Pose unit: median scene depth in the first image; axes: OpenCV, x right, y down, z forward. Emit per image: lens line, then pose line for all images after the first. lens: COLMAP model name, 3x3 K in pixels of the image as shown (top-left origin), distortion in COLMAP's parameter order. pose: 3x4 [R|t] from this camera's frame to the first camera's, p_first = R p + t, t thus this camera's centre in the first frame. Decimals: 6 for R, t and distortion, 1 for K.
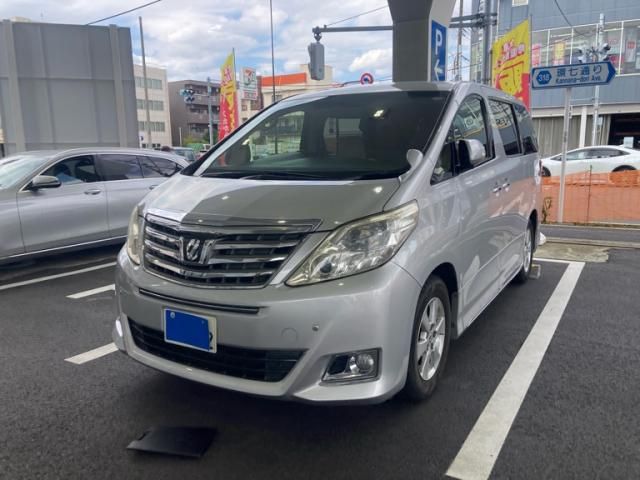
lens RADIAL K [[512.8, 0, 322.8], [0, 512.8, 239.6], [0, 0, 1]] dist [0.008080, 0.004621]
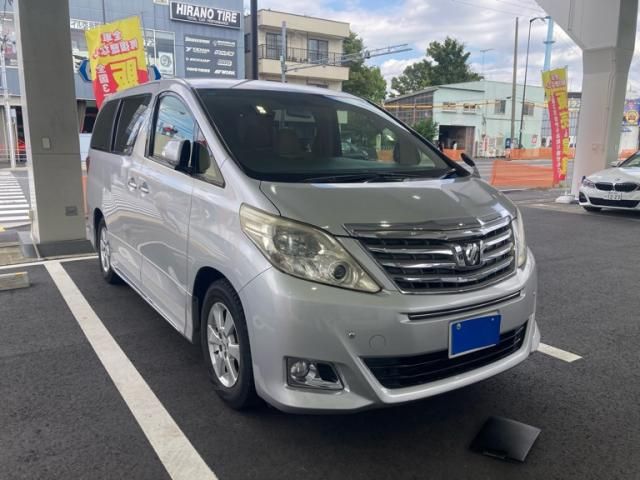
lens RADIAL K [[512.8, 0, 322.8], [0, 512.8, 239.6], [0, 0, 1]] dist [0.008080, 0.004621]
pose [[0.447232, -0.141575, 0.883142, -1.198399], [0.129188, 0.987264, 0.092844, -0.131216], [-0.885039, 0.072569, 0.459826, 0.752638]]
